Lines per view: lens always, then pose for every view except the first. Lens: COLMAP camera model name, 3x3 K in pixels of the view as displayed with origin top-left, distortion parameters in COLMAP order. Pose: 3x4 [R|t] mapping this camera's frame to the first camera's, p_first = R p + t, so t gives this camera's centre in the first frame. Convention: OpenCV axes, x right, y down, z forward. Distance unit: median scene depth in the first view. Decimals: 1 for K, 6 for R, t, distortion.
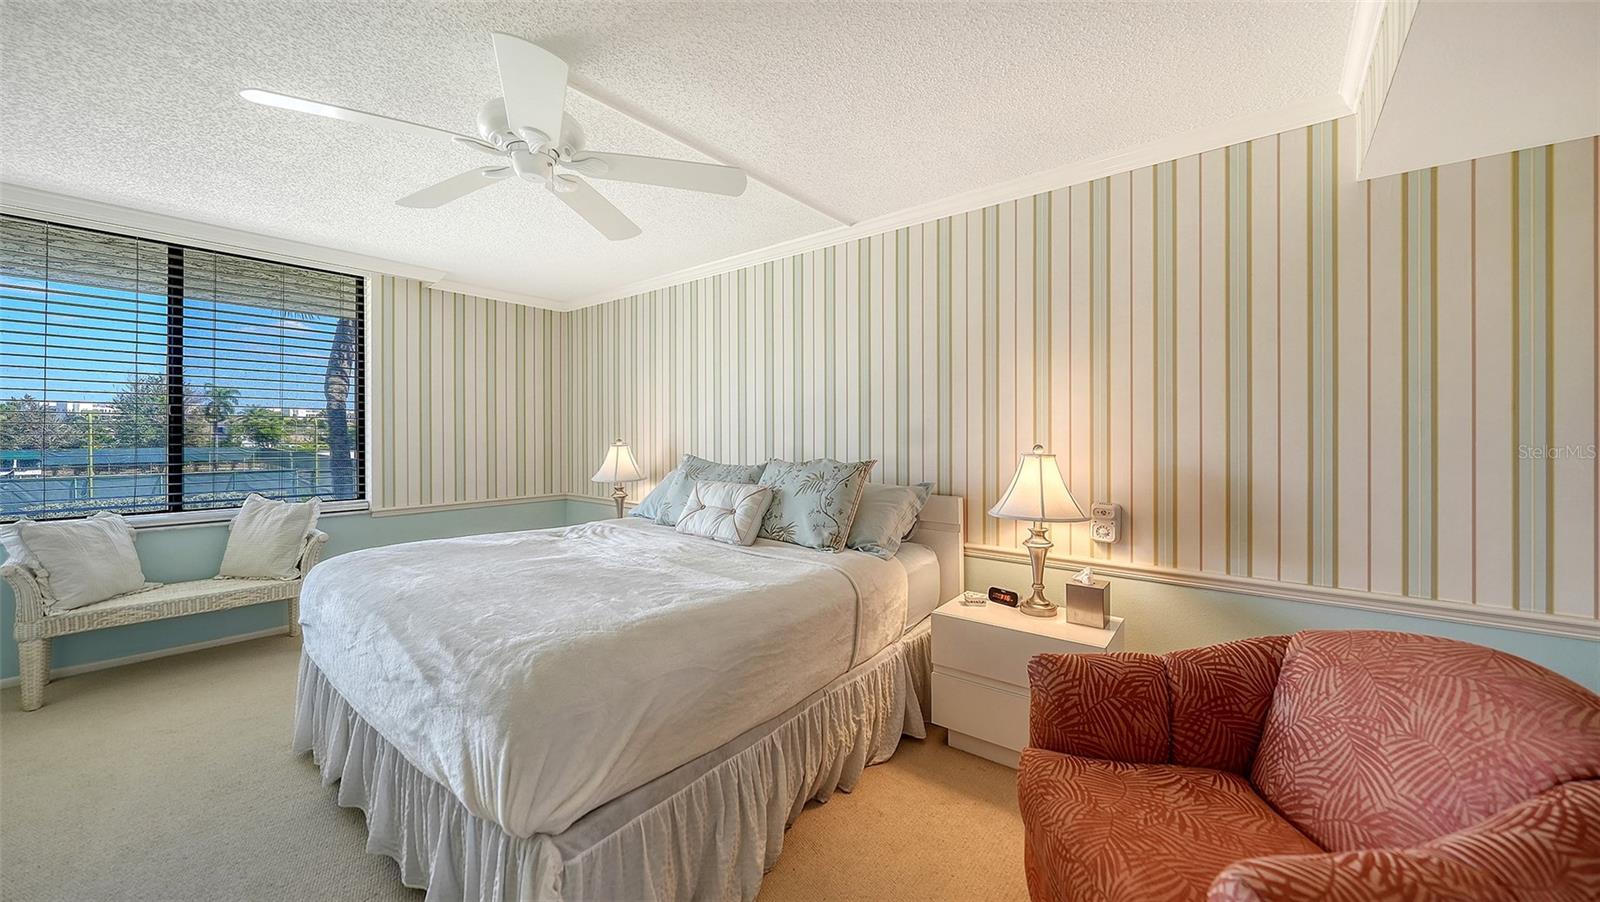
lens RADIAL K [[590.8, 0, 792.5], [0, 590.8, 447.7], [0, 0, 1]] dist [-0.002319, -0.000203]
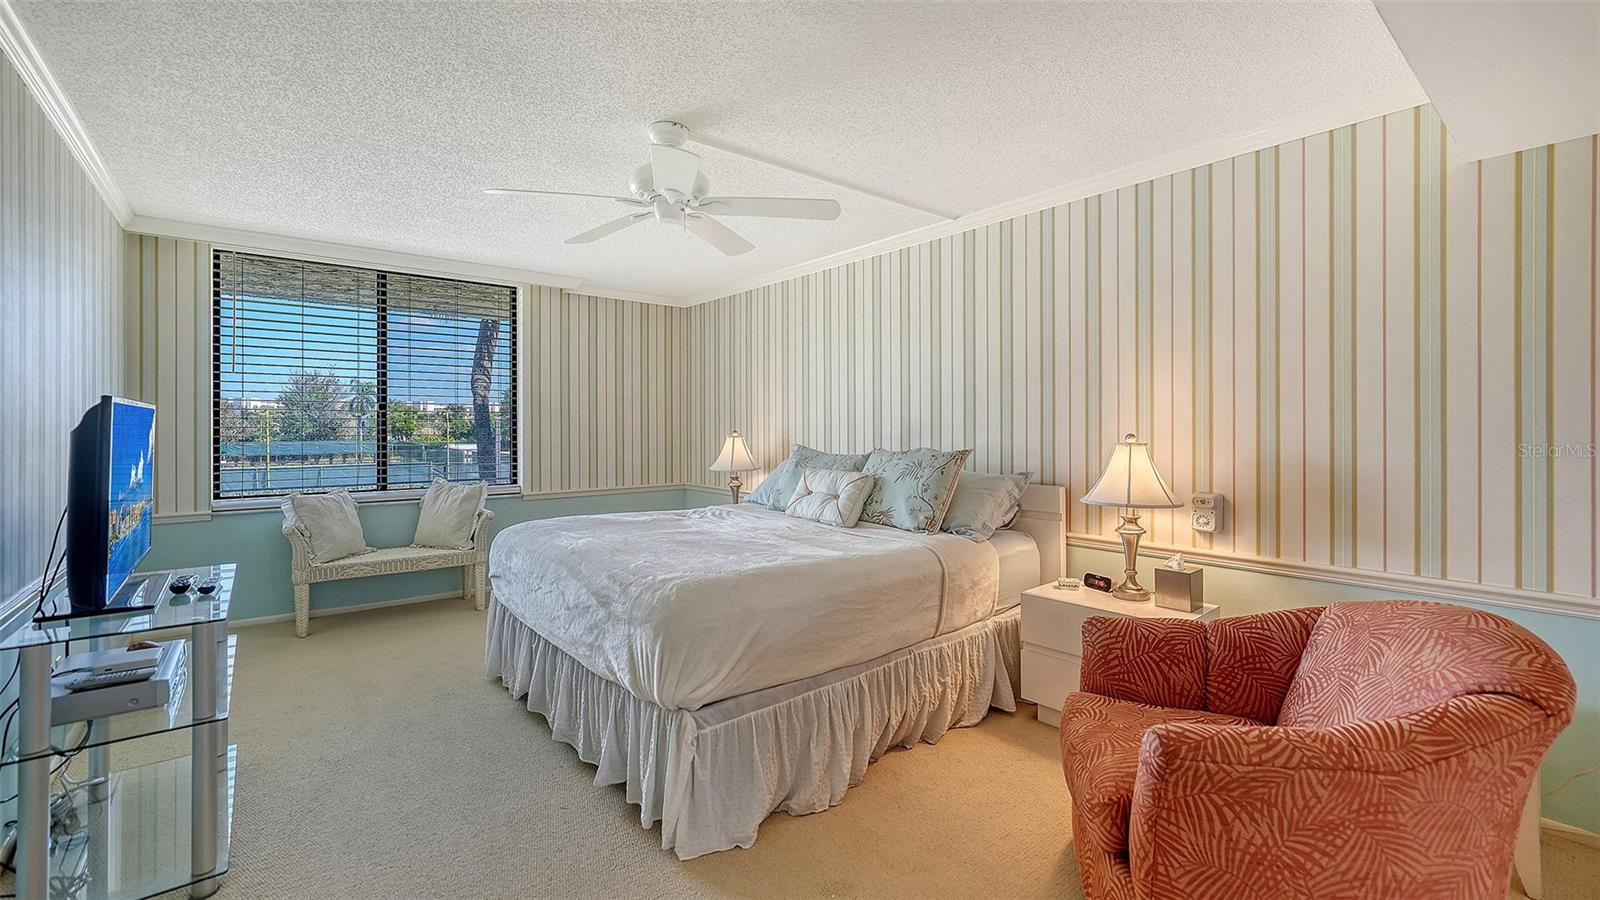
lens RADIAL K [[660.0, 0, 800.7], [0, 660.0, 437.2], [0, 0, 1]] dist [0.000399, 0.000313]
pose [[0.982976, -0.001170, -0.183729, 0.066134], [0.000124, 0.999984, -0.005704, 0.007719], [0.183733, 0.005584, 0.982960, -0.234579]]
